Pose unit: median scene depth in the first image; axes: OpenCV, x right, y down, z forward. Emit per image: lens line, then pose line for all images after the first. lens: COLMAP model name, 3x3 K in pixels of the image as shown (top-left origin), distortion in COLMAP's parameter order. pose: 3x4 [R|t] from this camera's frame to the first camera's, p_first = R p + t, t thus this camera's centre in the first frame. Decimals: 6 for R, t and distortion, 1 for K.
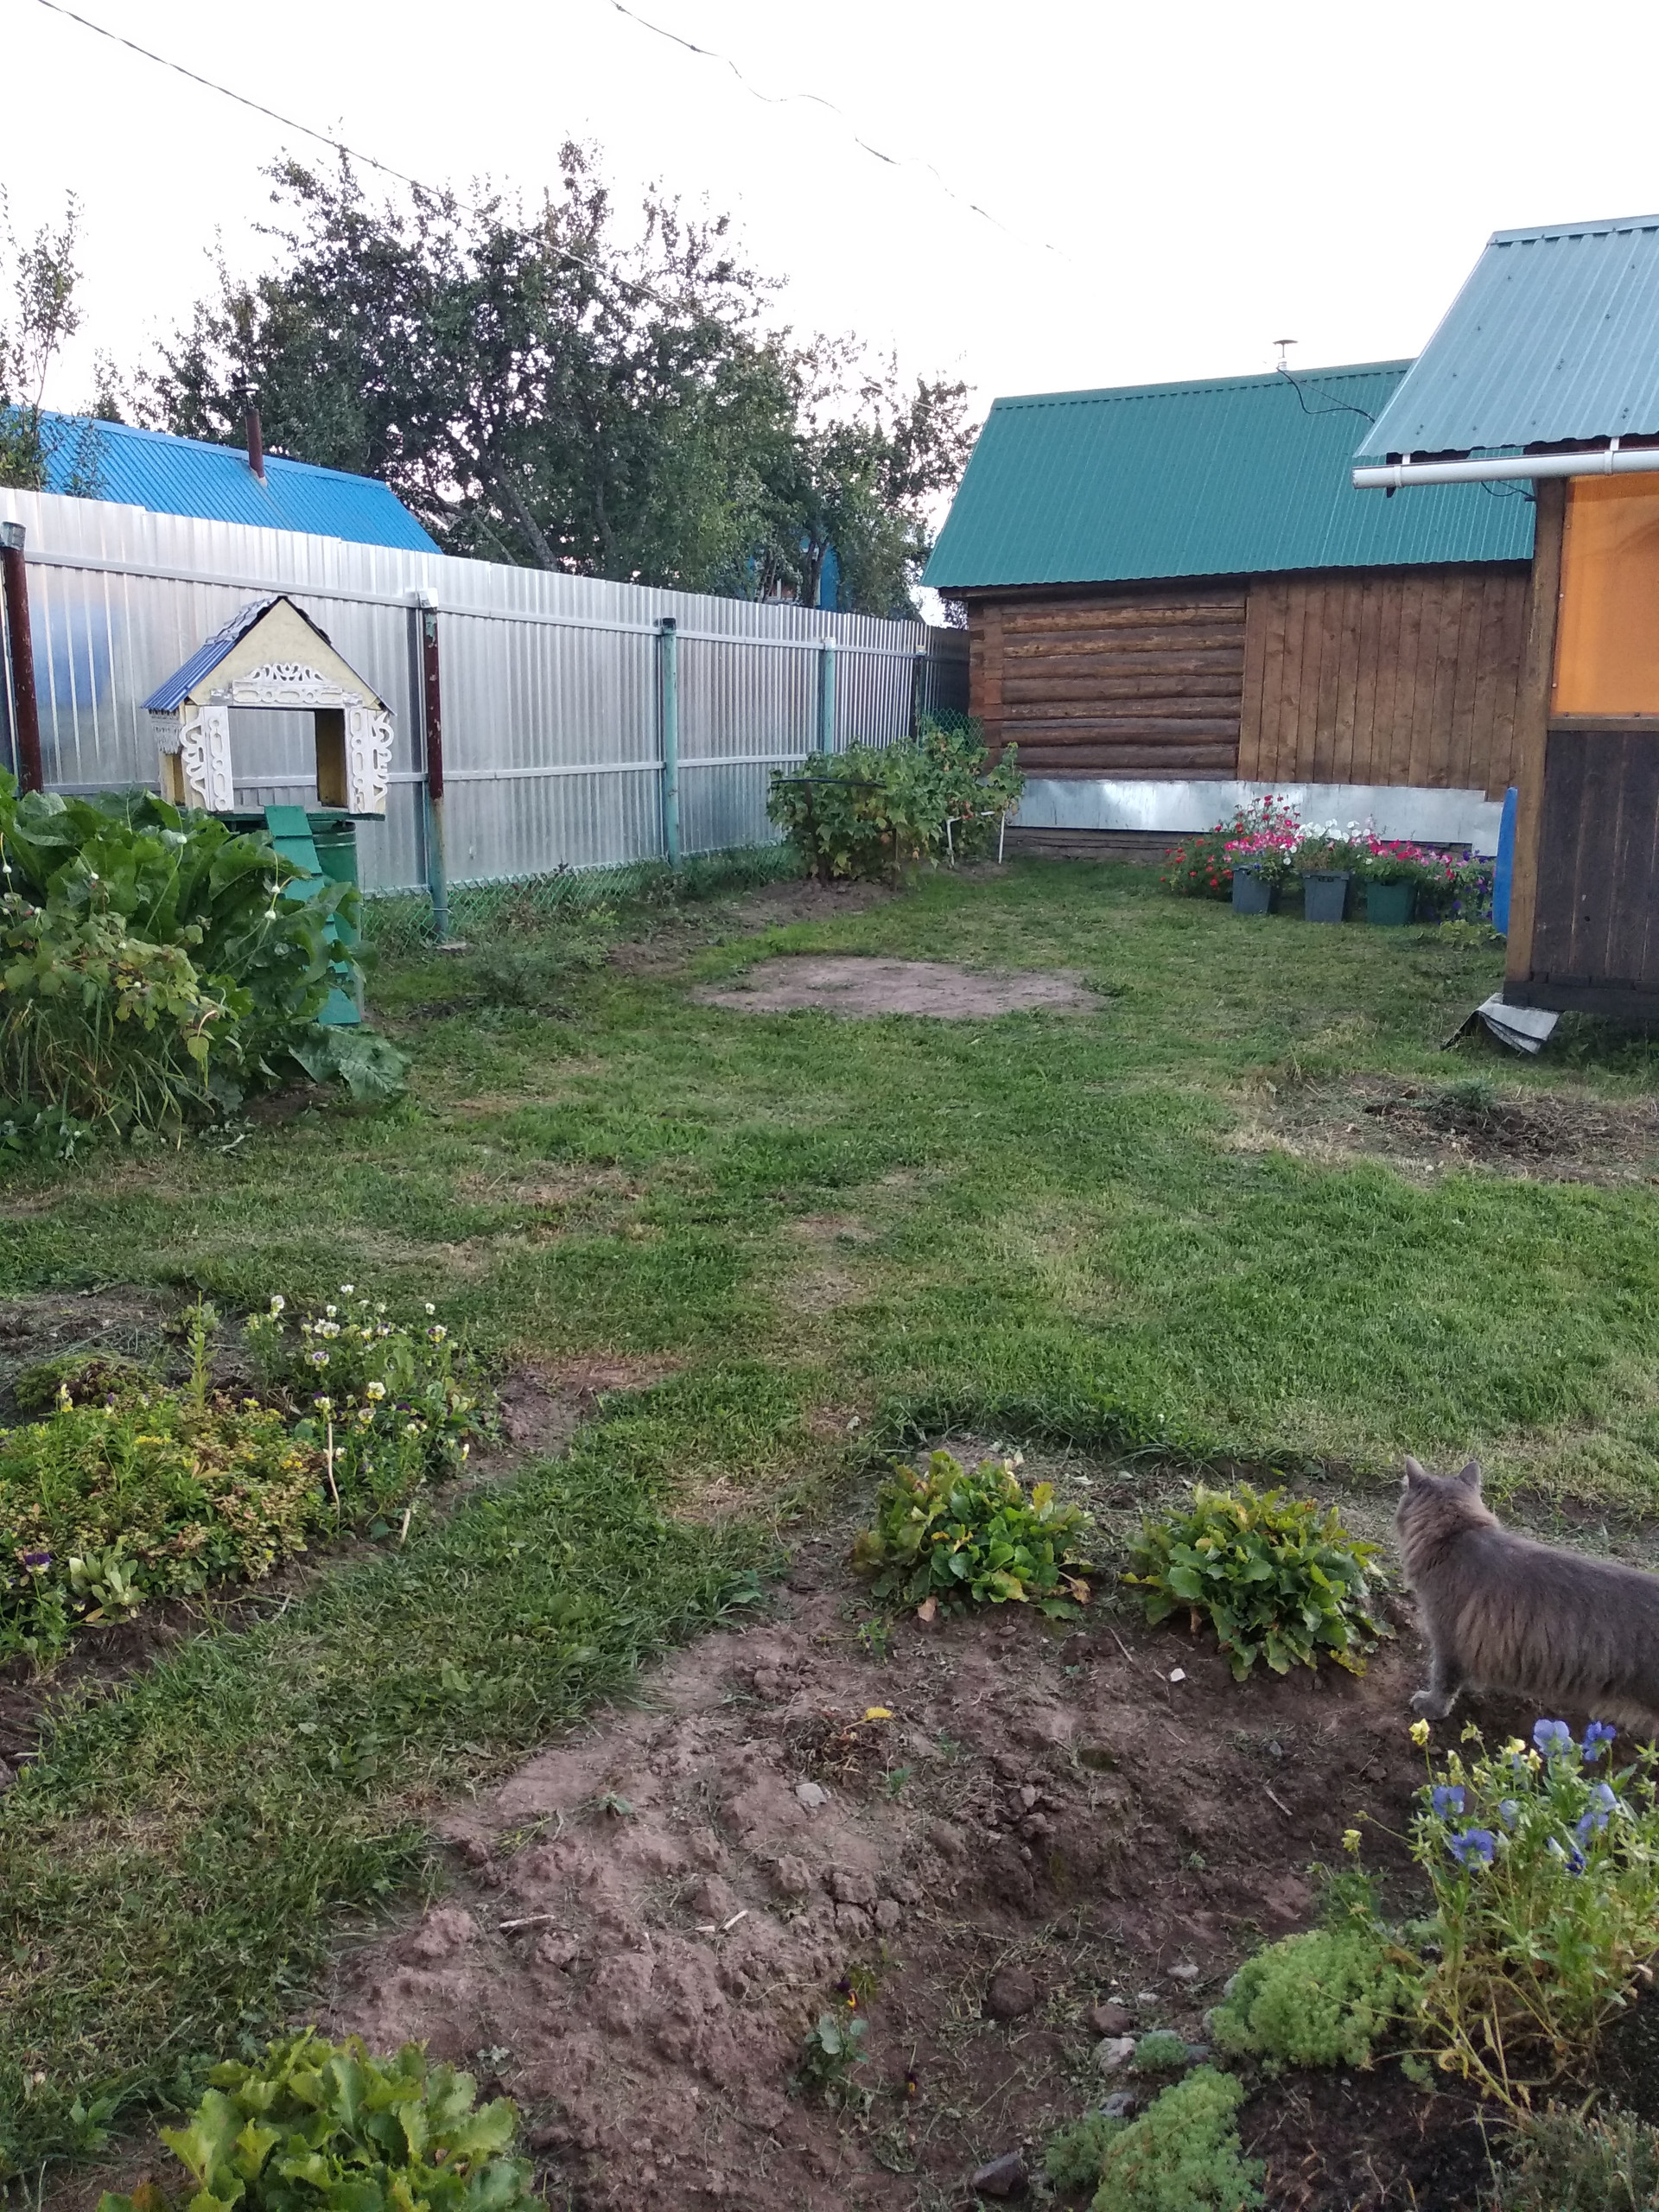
lens RADIAL K [[1694.5, 0, 827.4], [0, 1694.5, 1115.1], [0, 0, 1]] dist [0.073021, -0.131359]
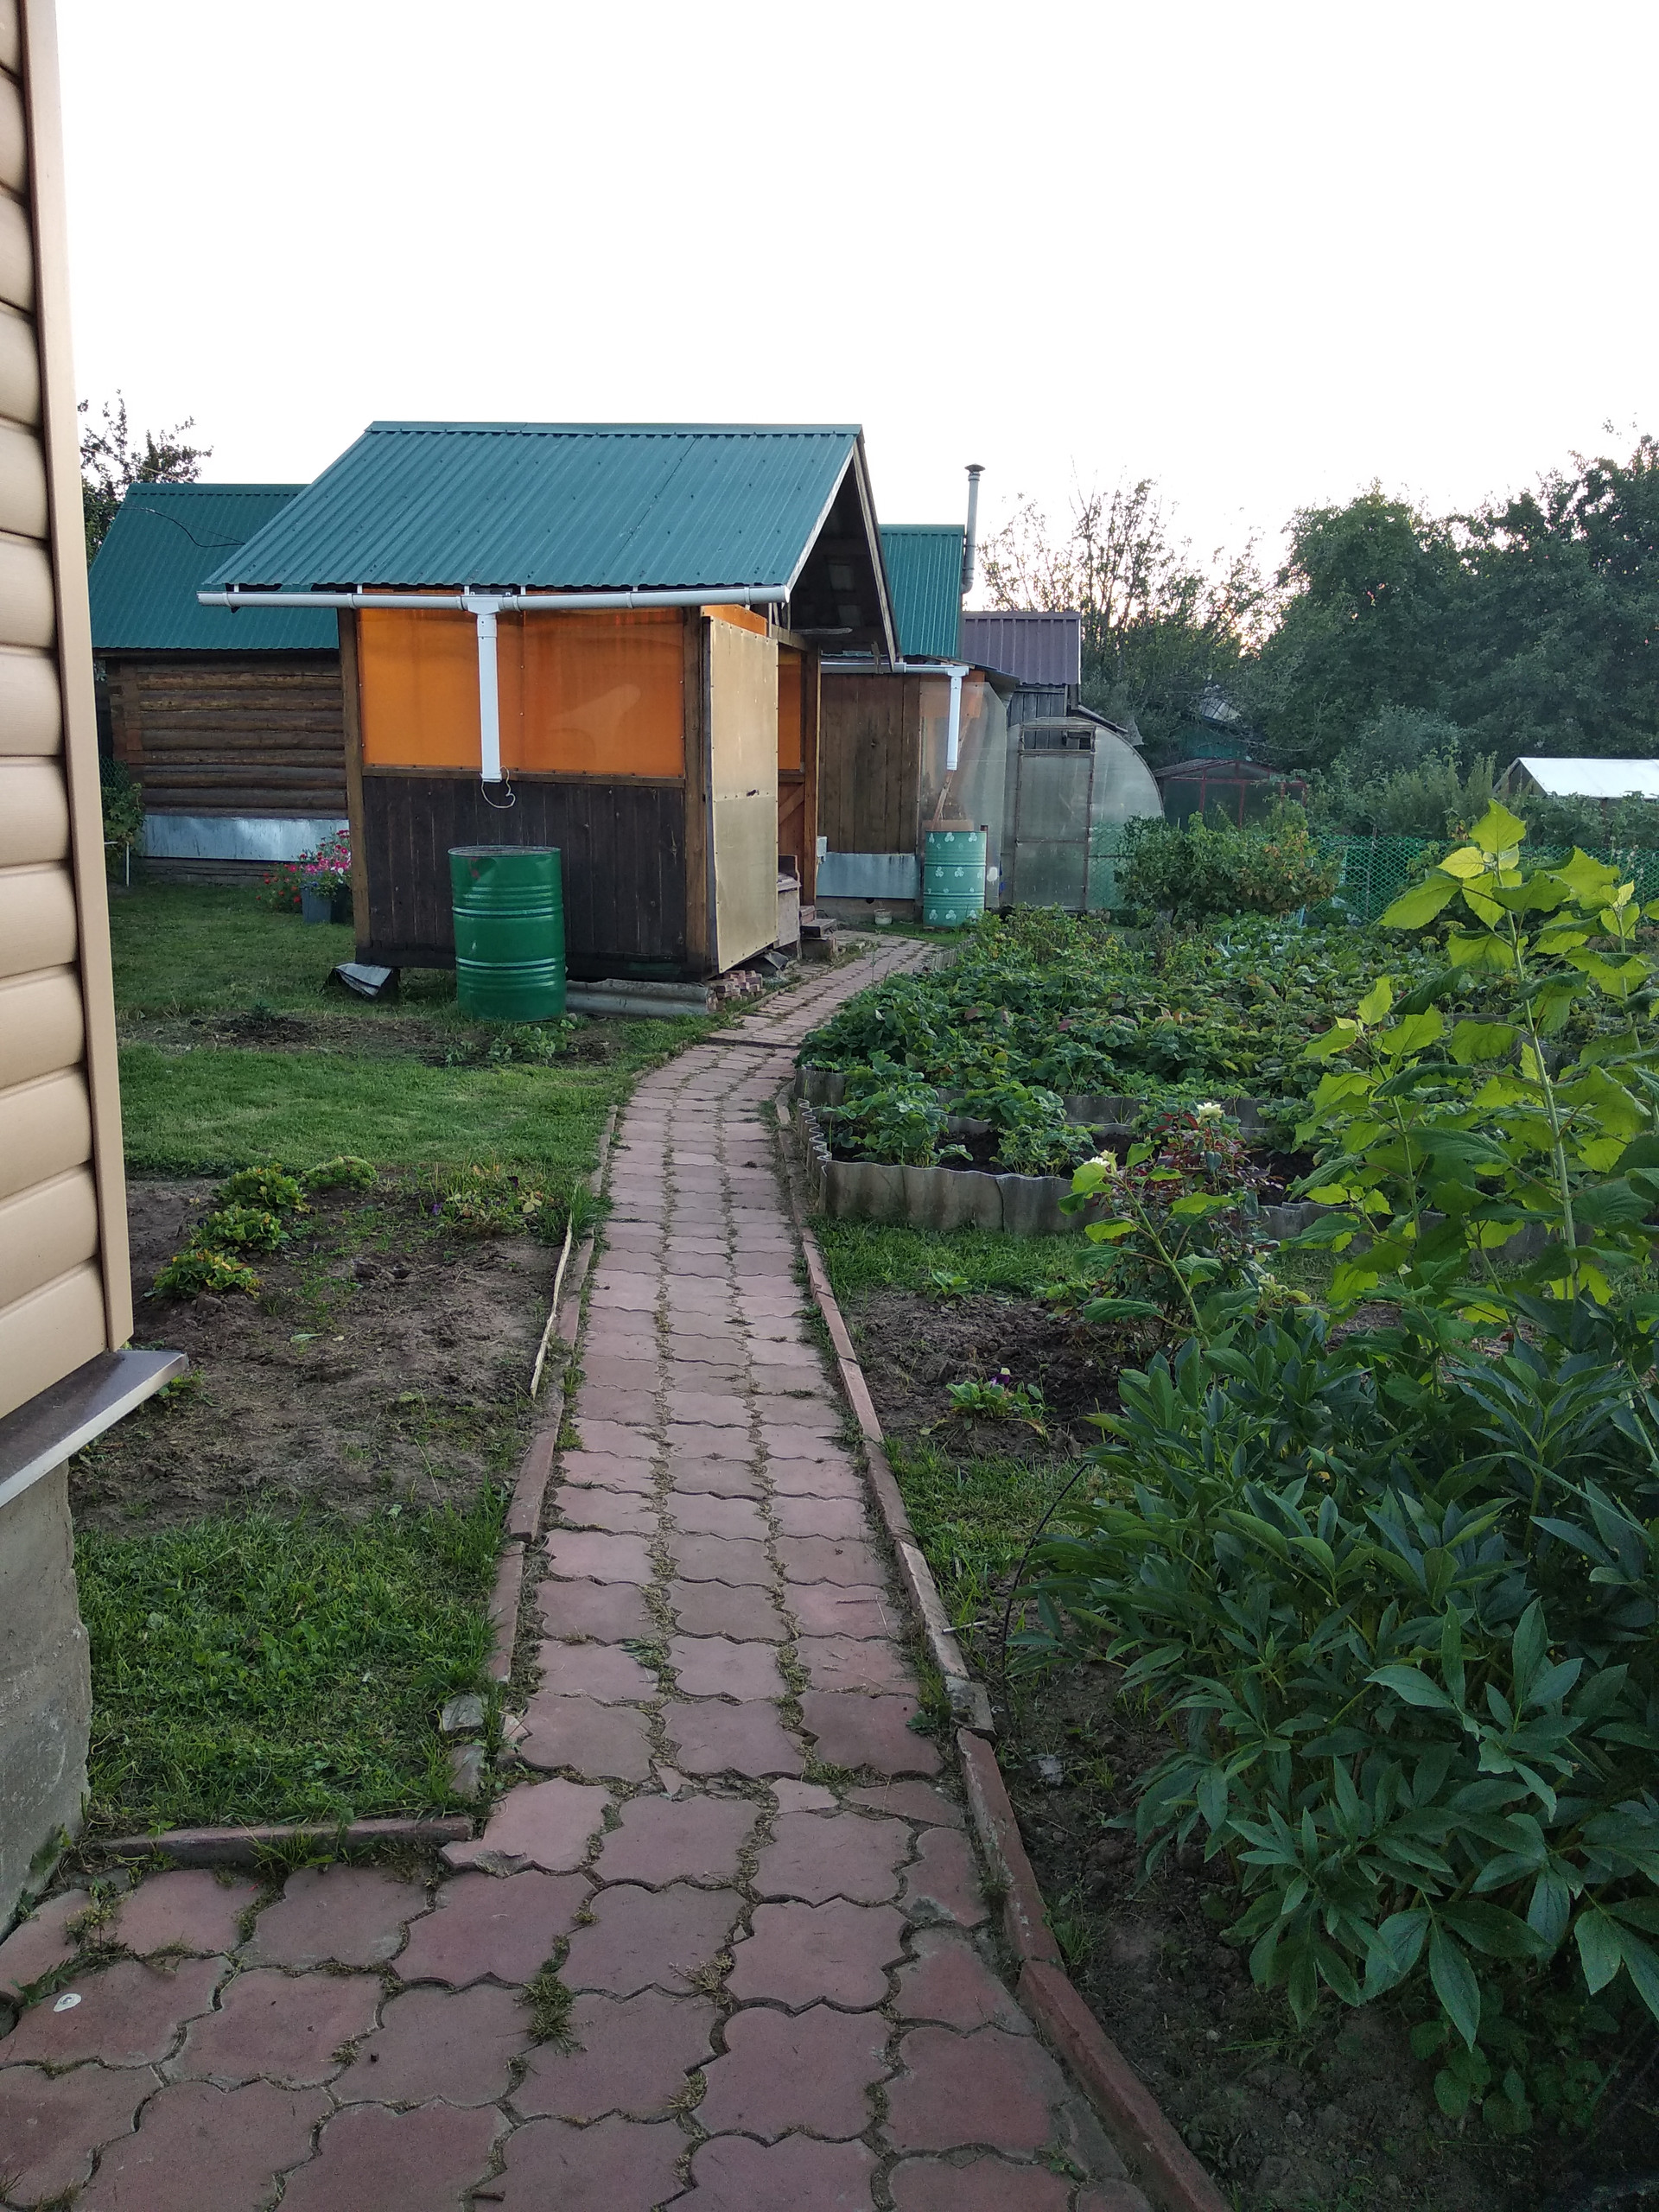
lens RADIAL K [[1715.9, 0, 812.3], [0, 1715.9, 1102.8], [0, 0, 1]] dist [0.063278, -0.090844]
pose [[0.939230, -0.046356, 0.340145, 0.145425], [0.059863, 0.997776, -0.029316, 0.066773], [-0.338030, 0.047897, 0.939916, -0.280075]]
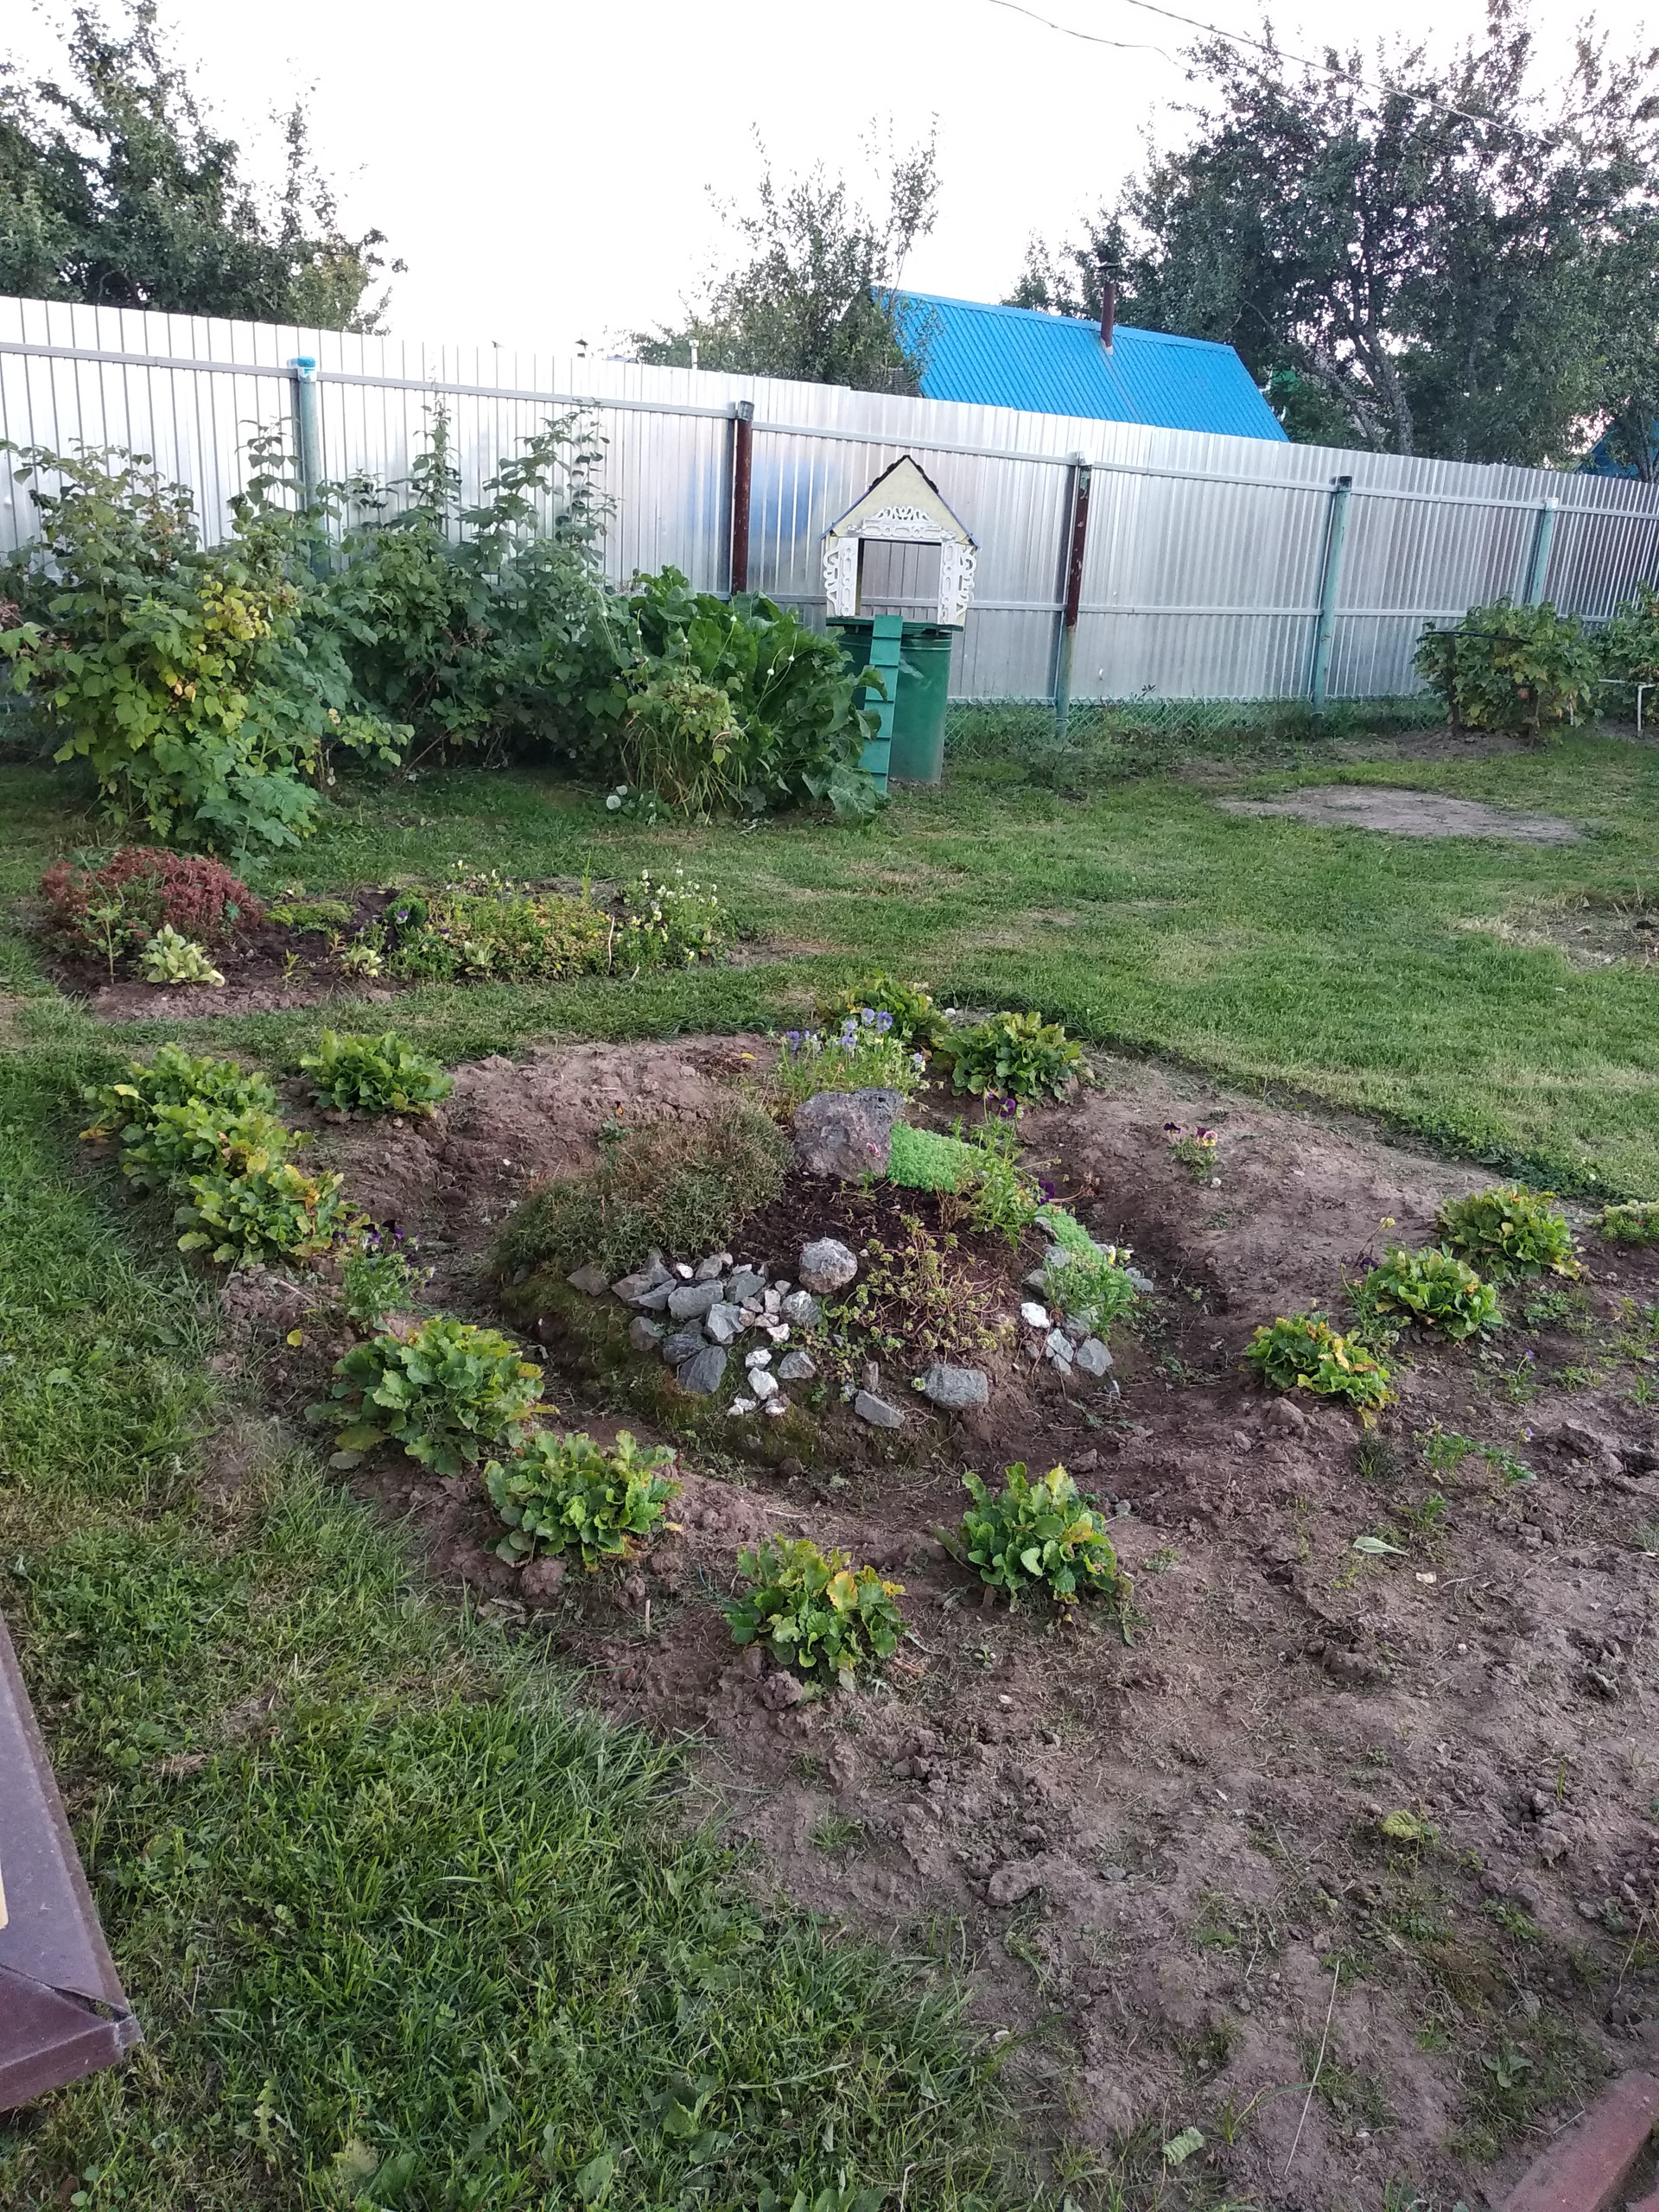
lens RADIAL K [[1722.8, 0, 829.5], [0, 1722.8, 1106.0], [0, 0, 1]] dist [0.016999, -0.029272]
pose [[0.861760, 0.183532, -0.472954, 0.196112], [-0.152076, 0.982850, 0.104304, 0.035856], [0.483986, -0.017960, 0.874891, -0.121695]]
